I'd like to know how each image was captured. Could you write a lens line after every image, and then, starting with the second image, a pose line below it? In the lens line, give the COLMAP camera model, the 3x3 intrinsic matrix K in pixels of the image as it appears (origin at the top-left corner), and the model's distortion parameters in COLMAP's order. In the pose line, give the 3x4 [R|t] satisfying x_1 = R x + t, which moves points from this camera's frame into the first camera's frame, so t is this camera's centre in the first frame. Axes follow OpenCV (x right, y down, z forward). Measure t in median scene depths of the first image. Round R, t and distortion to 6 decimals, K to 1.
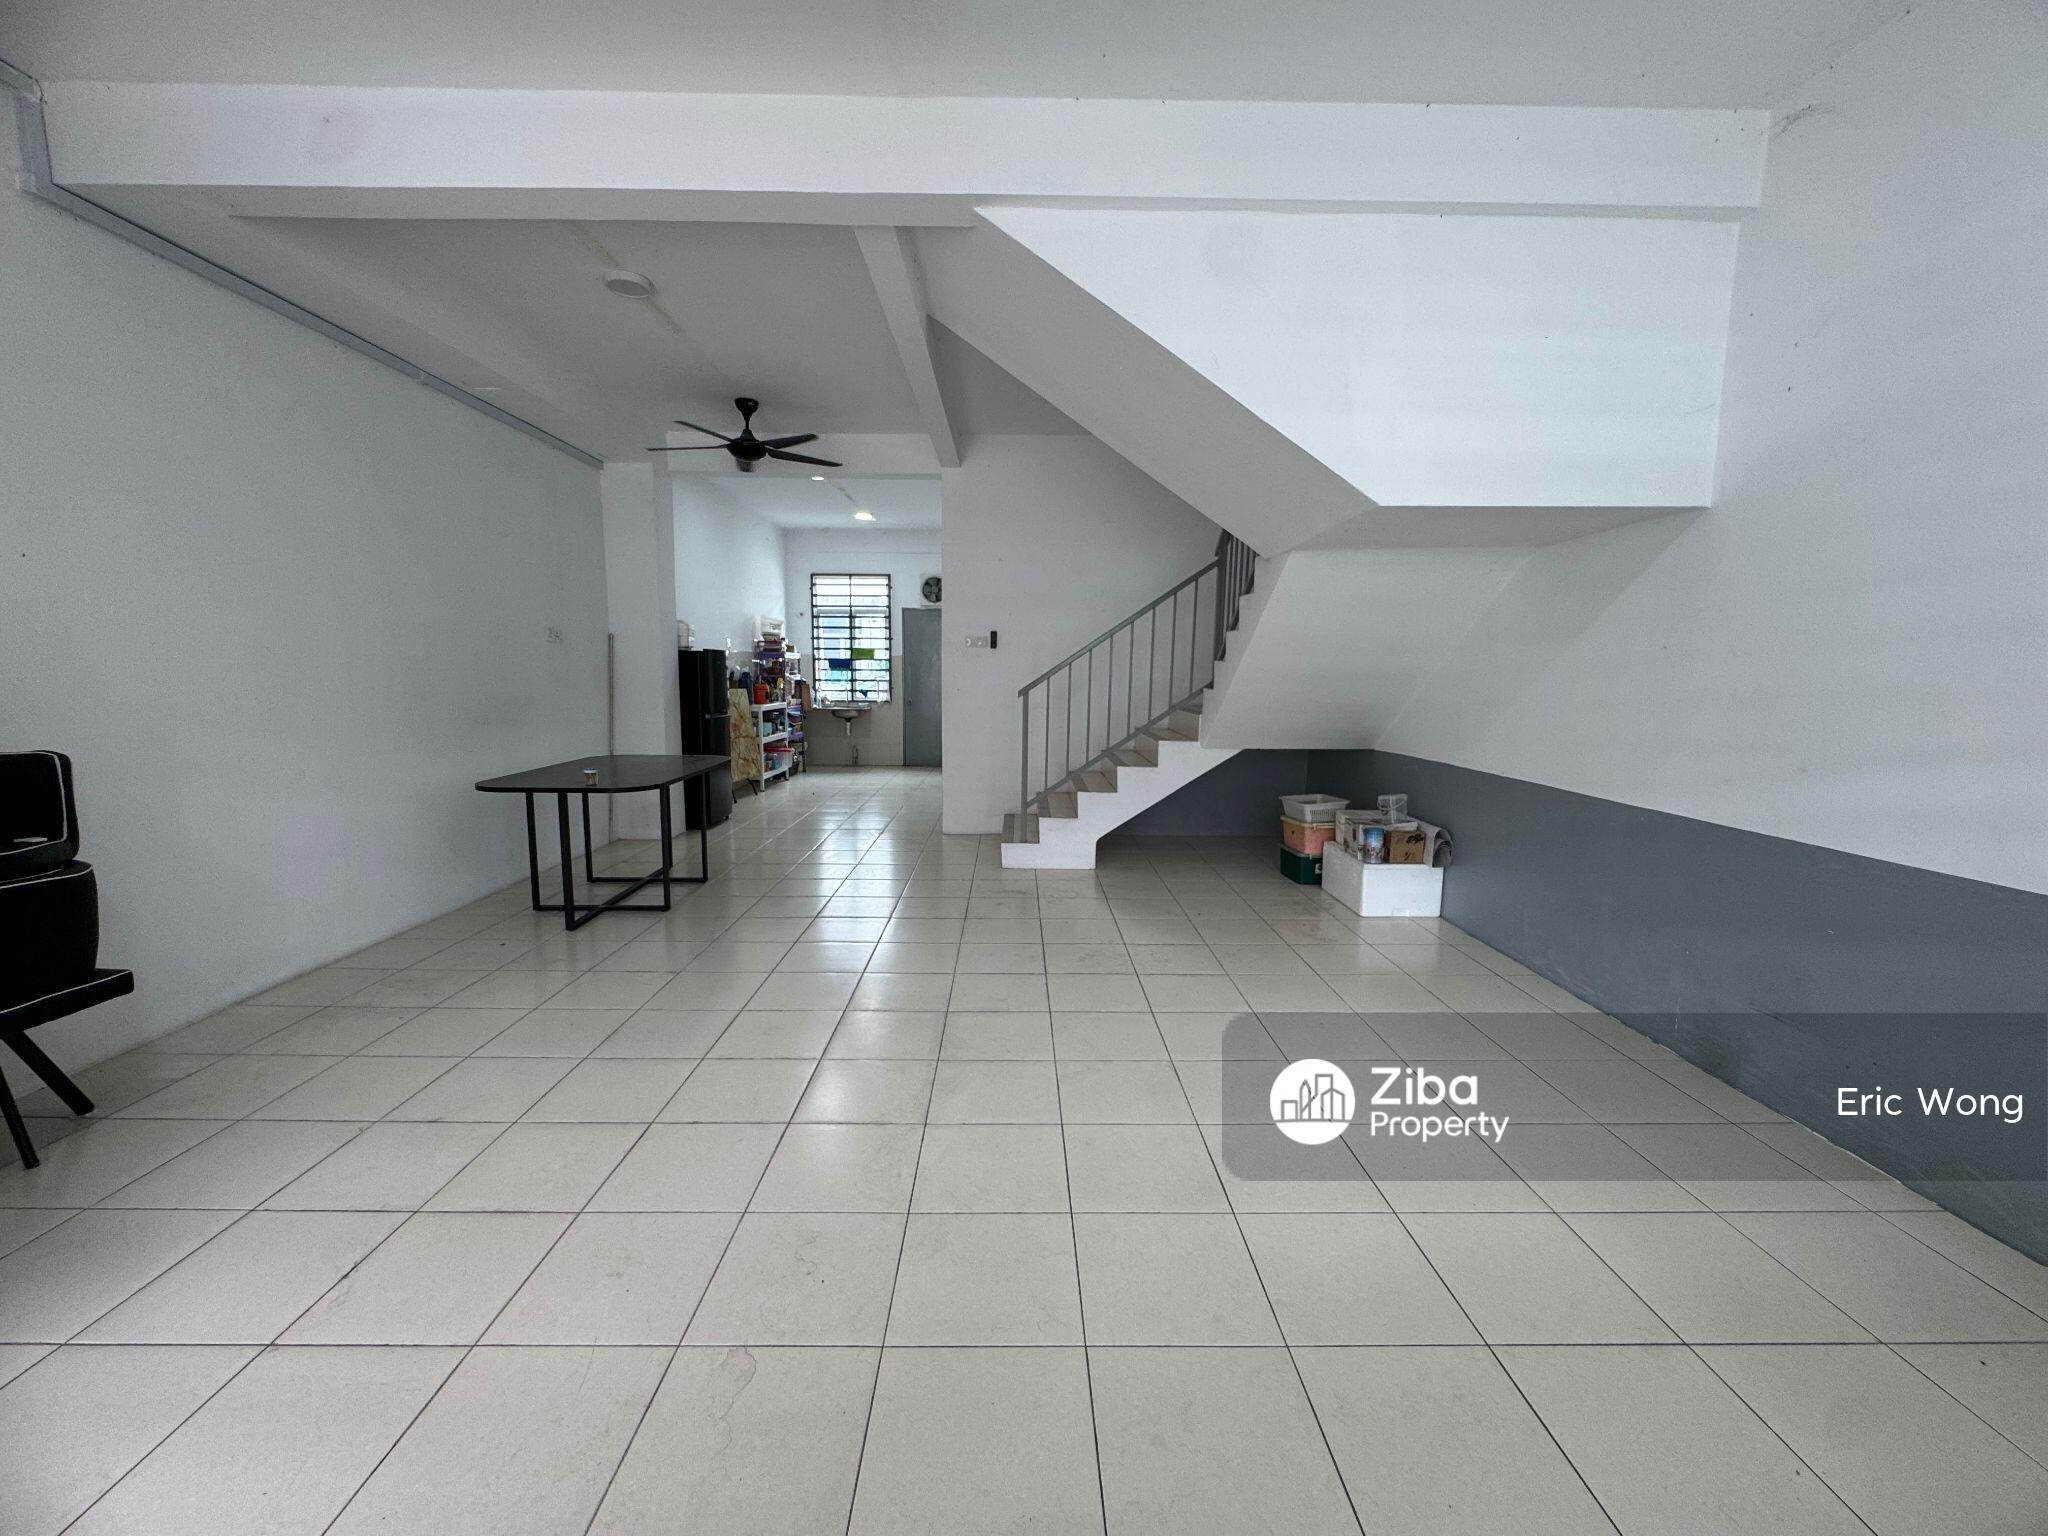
lens RADIAL K [[825.9, 0, 1023.6], [0, 825.9, 765.4], [0, 0, 1]] dist [0.001529, -0.000846]
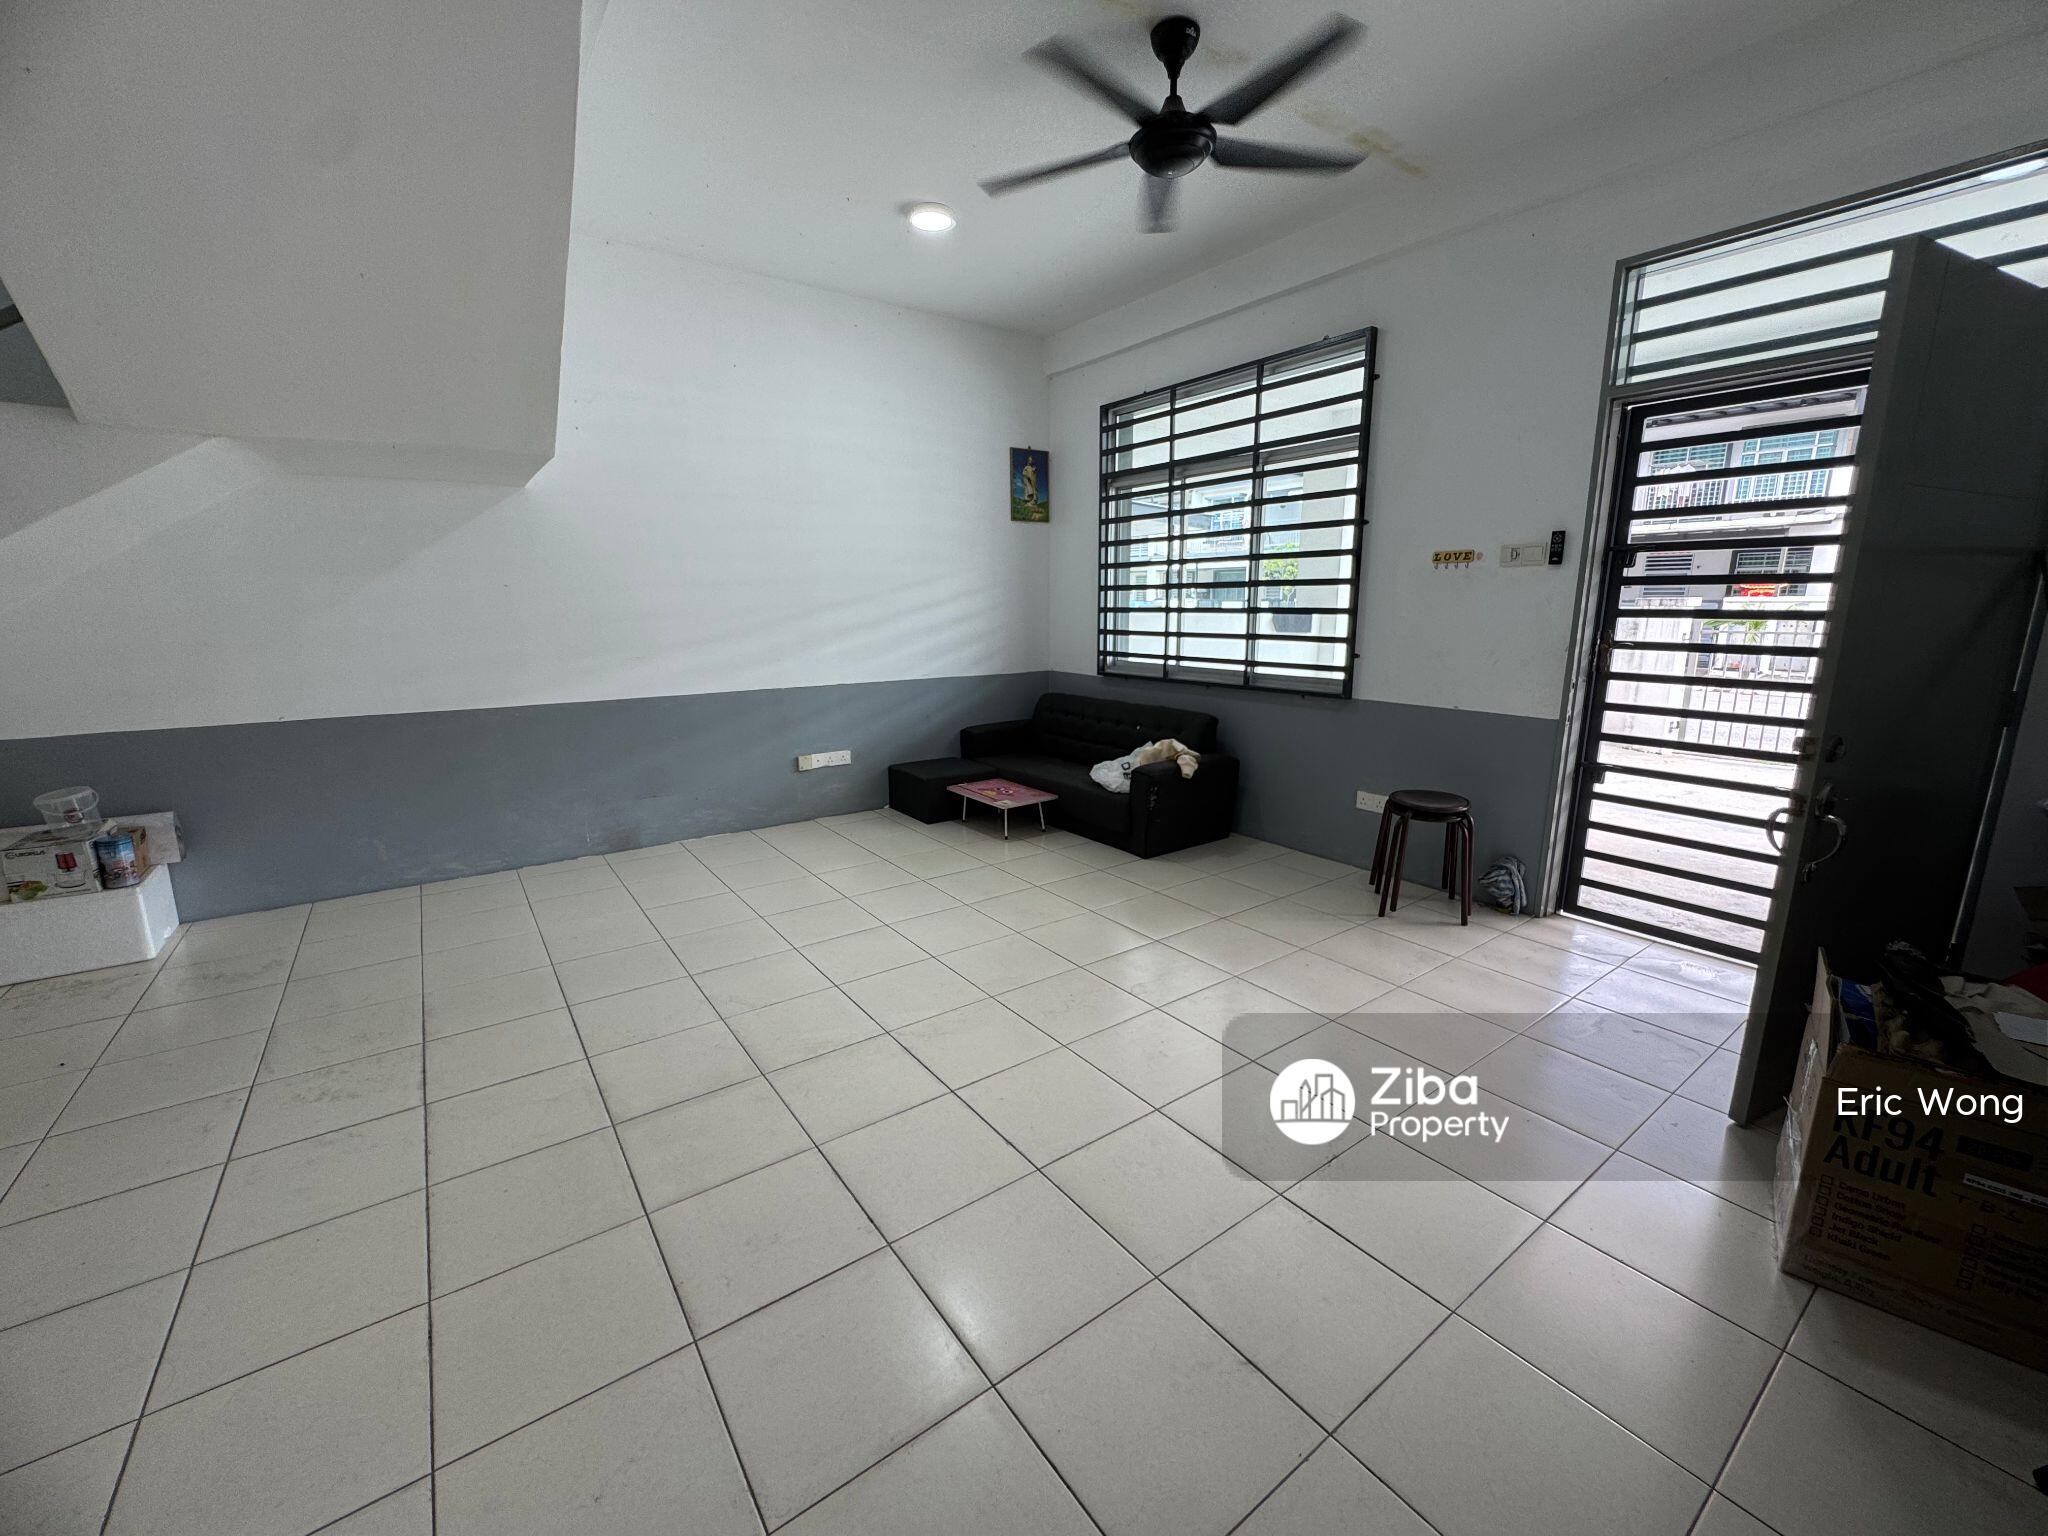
lens RADIAL K [[825.9, 0, 1023.4], [0, 825.9, 773.9], [0, 0, 1]] dist [0.001529, -0.000846]
pose [[-0.587976, -0.174221, 0.789893, -0.395045], [0.089913, 0.956400, 0.277875, -0.069790], [-0.803866, 0.234406, -0.546675, 0.524056]]
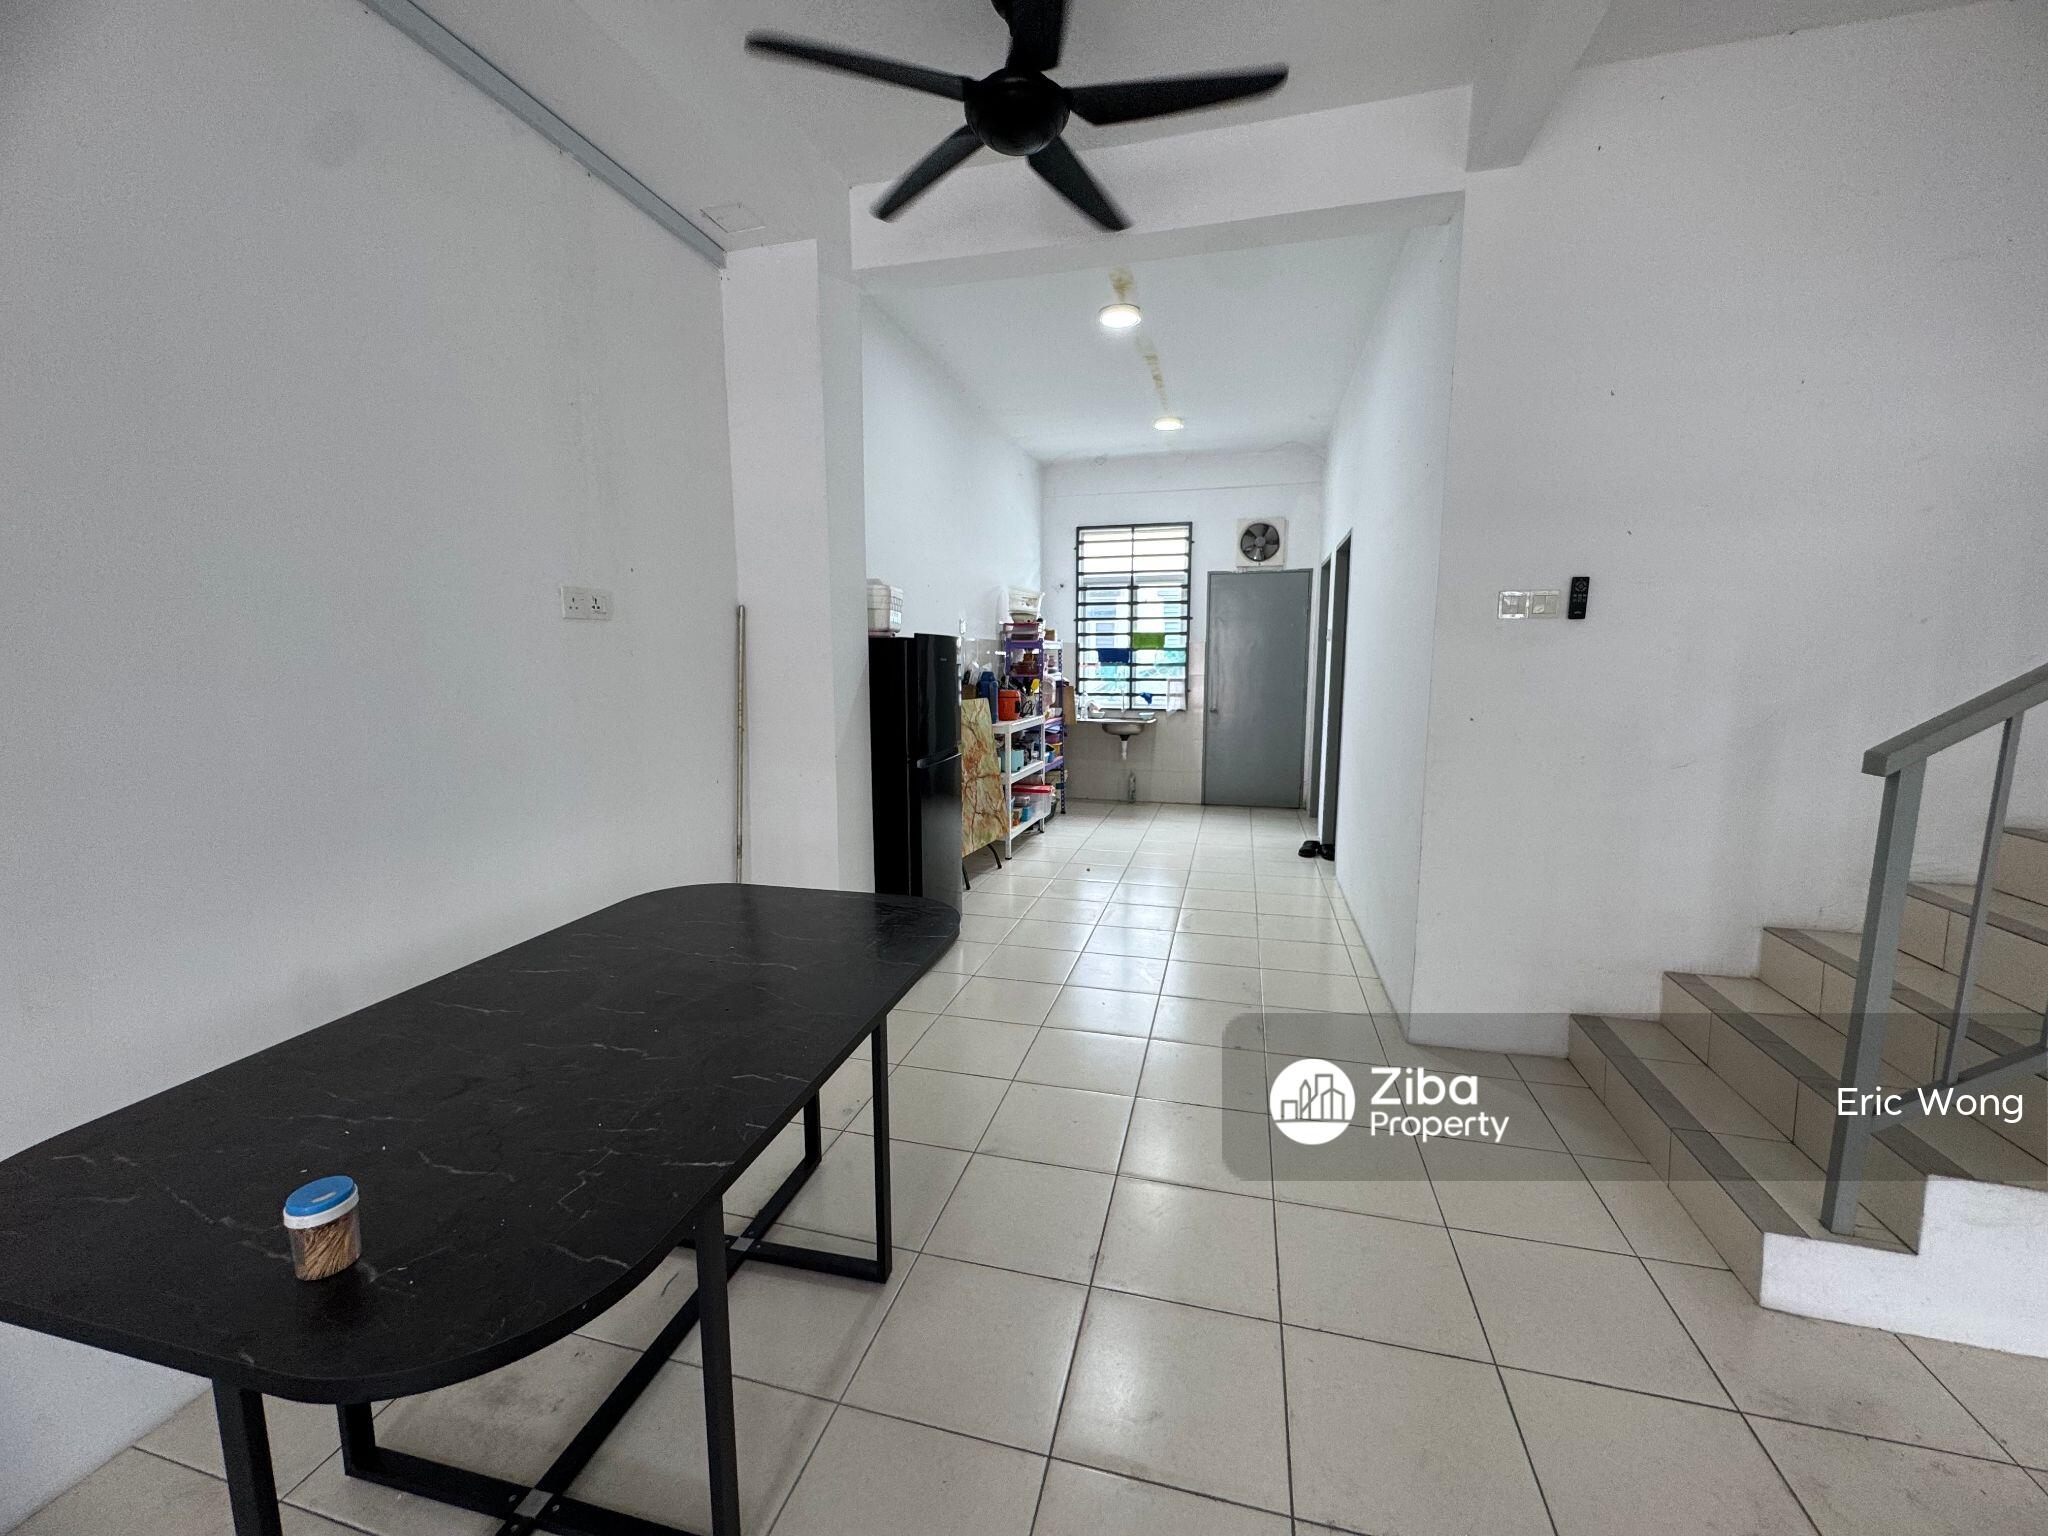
lens RADIAL K [[825.9, 0, 1031.7], [0, 825.9, 767.6], [0, 0, 1]] dist [0.001529, -0.000846]
pose [[0.966485, 0.025919, -0.255411, -0.189998], [-0.021616, 0.999573, 0.019639, -0.071331], [0.255811, -0.013460, 0.966633, 0.536658]]
